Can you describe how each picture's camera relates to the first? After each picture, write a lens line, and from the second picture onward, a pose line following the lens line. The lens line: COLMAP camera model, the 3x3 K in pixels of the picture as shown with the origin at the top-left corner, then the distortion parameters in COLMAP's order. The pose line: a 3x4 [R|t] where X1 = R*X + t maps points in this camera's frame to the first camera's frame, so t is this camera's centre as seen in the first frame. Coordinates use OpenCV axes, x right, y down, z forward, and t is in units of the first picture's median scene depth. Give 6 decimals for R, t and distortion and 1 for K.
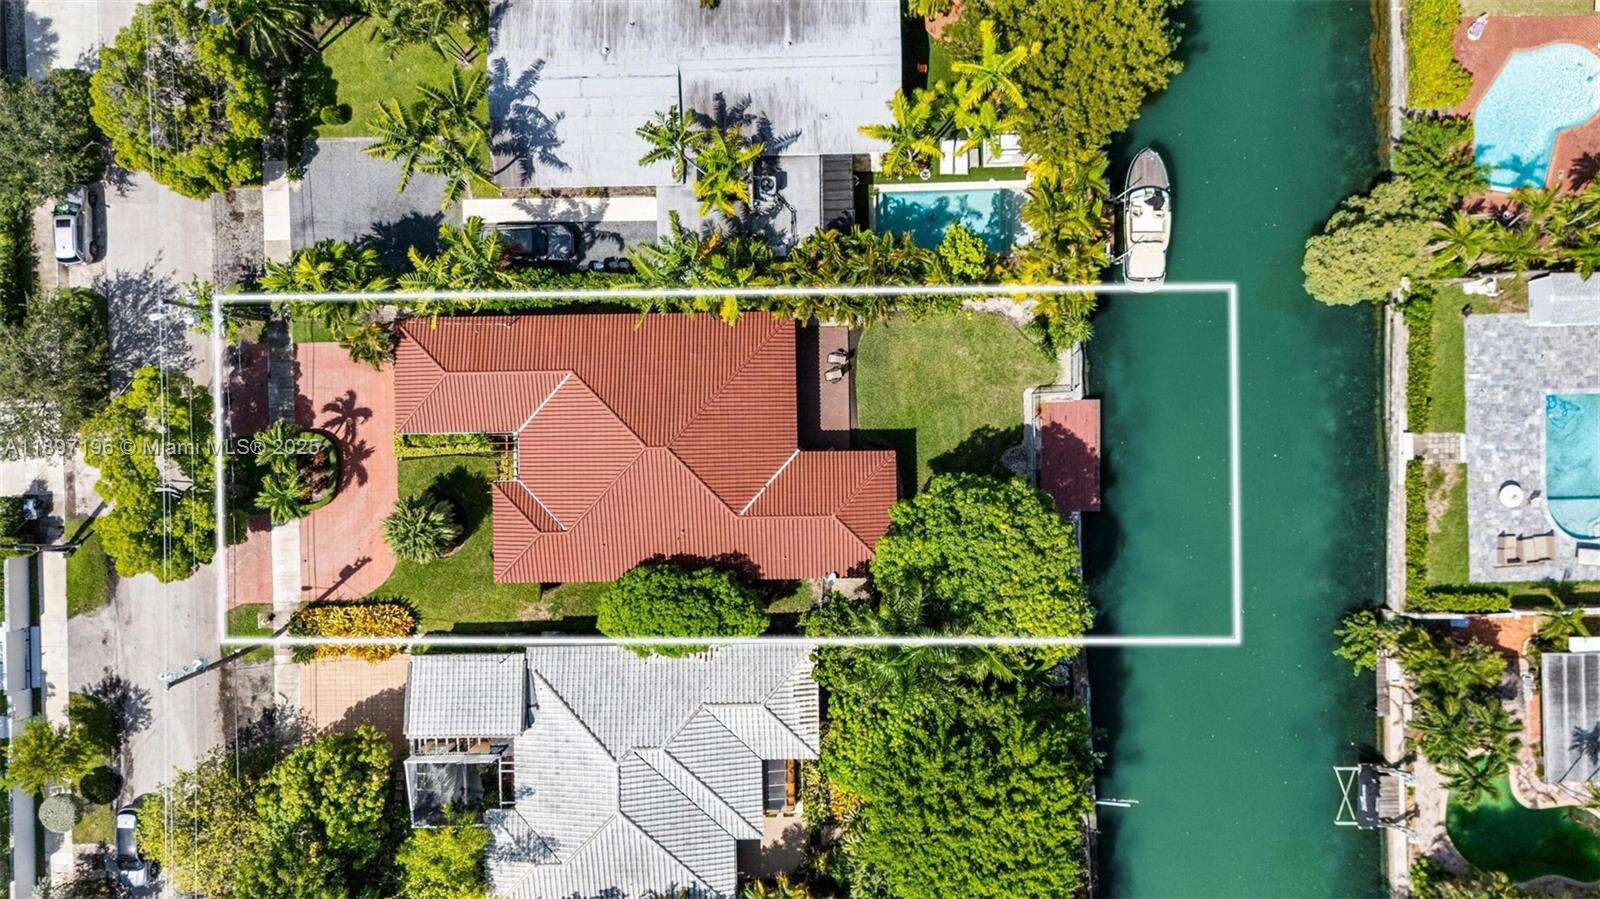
lens RADIAL K [[1175.3, 0, 834.4], [0, 1175.3, 451.9], [0, 0, 1]] dist [0.078993, -0.086446]
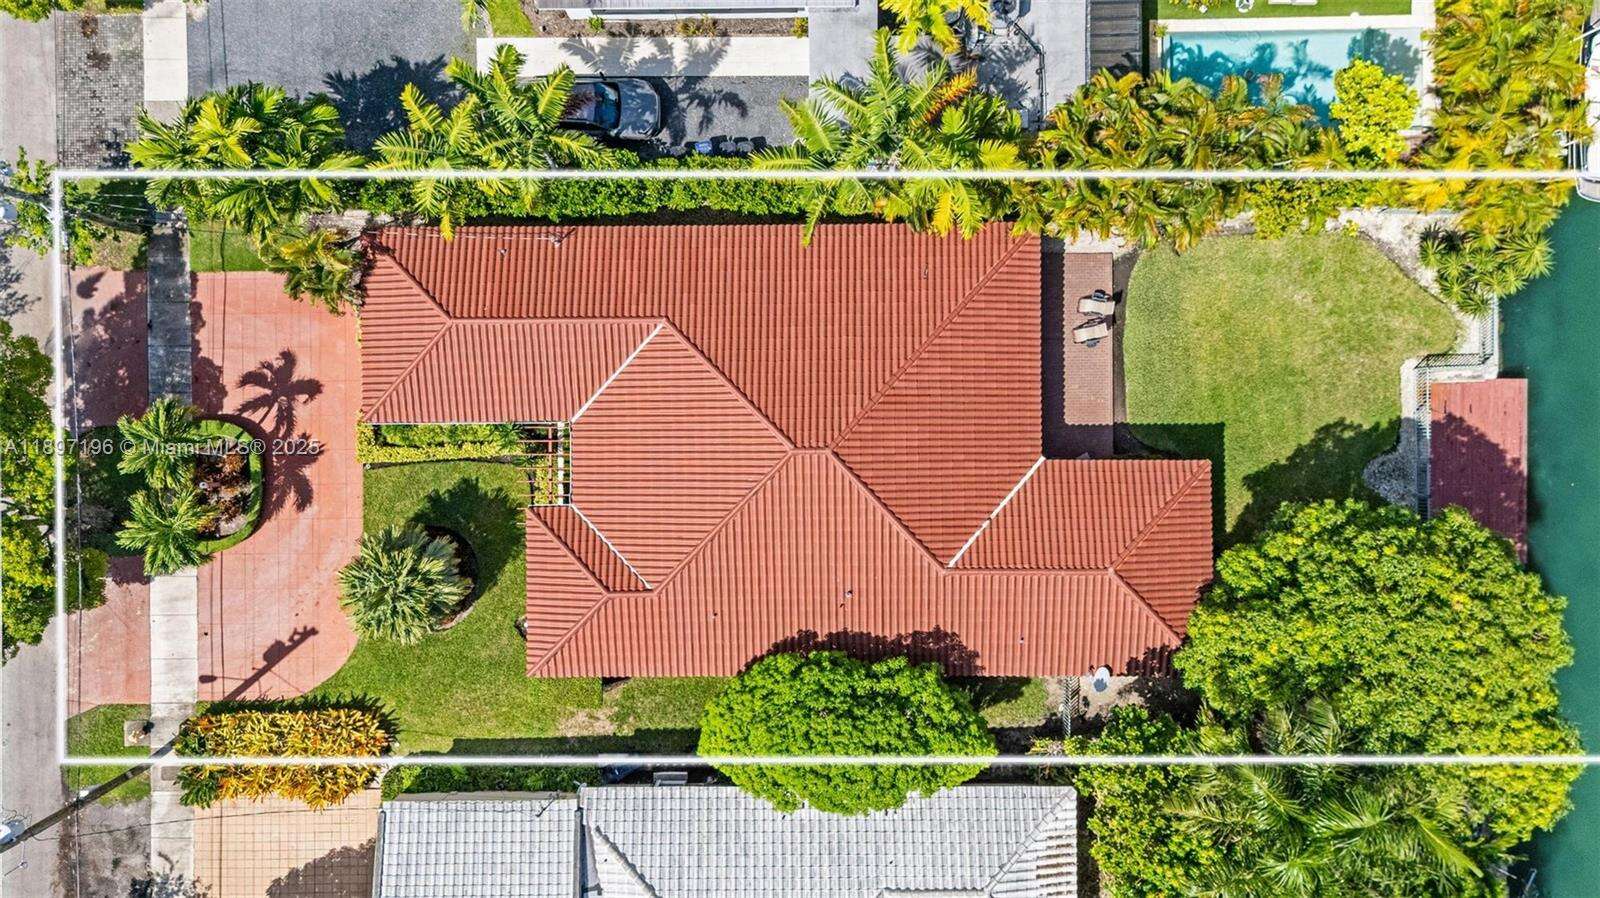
lens RADIAL K [[1175.3, 0, 785.4], [0, 1175.3, 451.3], [0, 0, 1]] dist [0.078993, -0.086446]
pose [[0.999722, 0.009752, 0.021454, -0.169431], [-0.009548, 0.999908, -0.009591, 0.002317], [-0.021546, 0.009383, 0.999724, 0.399251]]
